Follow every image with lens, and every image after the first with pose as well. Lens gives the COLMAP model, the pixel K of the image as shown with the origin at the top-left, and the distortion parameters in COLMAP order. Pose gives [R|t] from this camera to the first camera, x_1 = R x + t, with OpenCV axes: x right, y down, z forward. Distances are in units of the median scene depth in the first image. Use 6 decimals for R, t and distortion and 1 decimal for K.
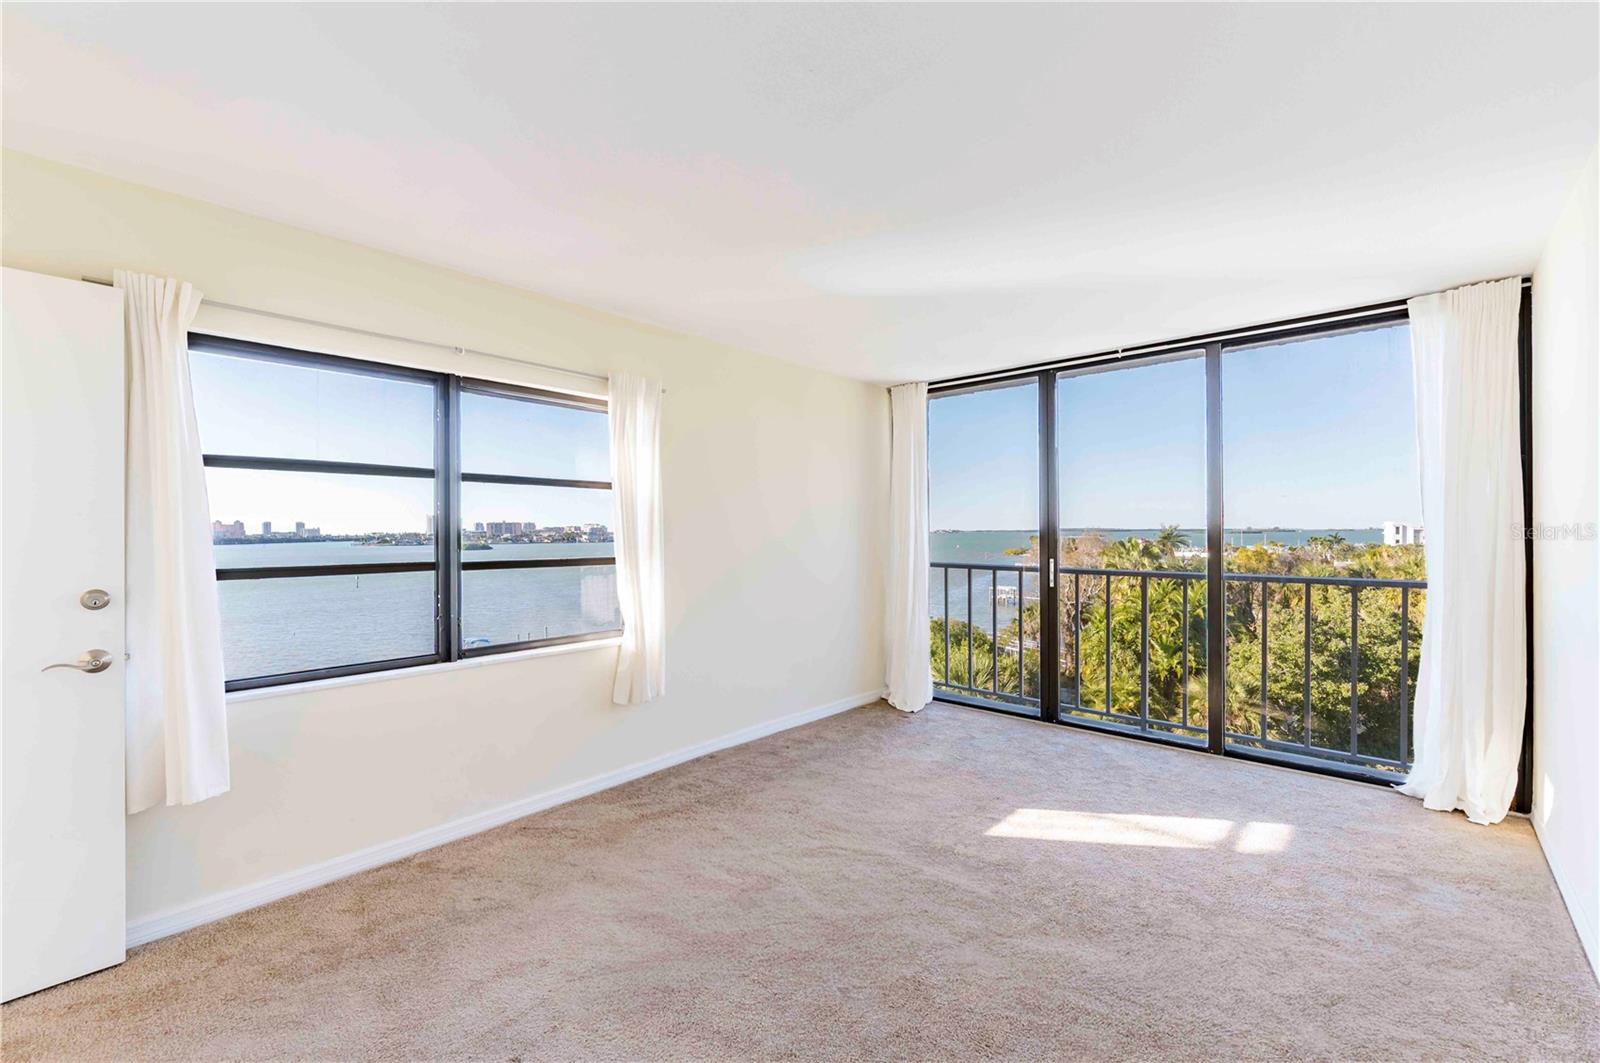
lens RADIAL K [[659.8, 0, 800.0], [0, 659.8, 531.5], [0, 0, 1]] dist [0.009513, 0.000050]
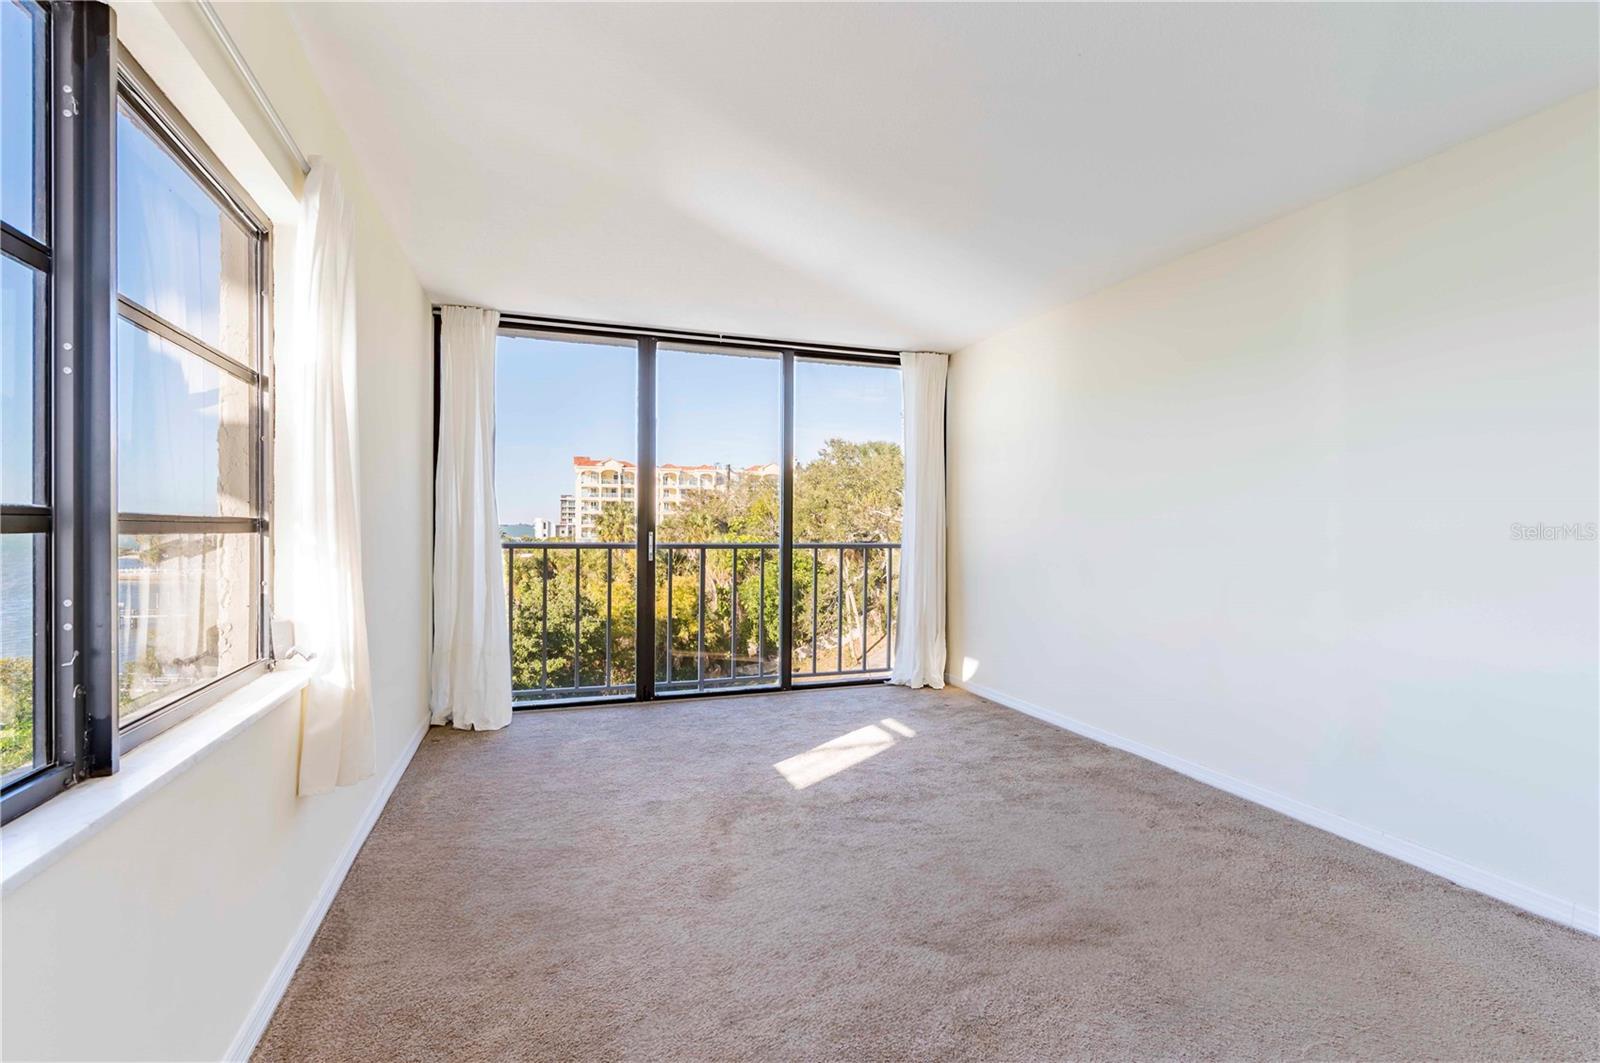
lens RADIAL K [[731.8, 0, 800.0], [0, 731.8, 531.5], [0, 0, 1]] dist [-0.001553, -0.000345]
pose [[0.473720, -0.000747, 0.880675, -0.459036], [-0.005294, 0.999979, 0.003695, 0.035030], [-0.880660, -0.006413, 0.473706, 0.299809]]
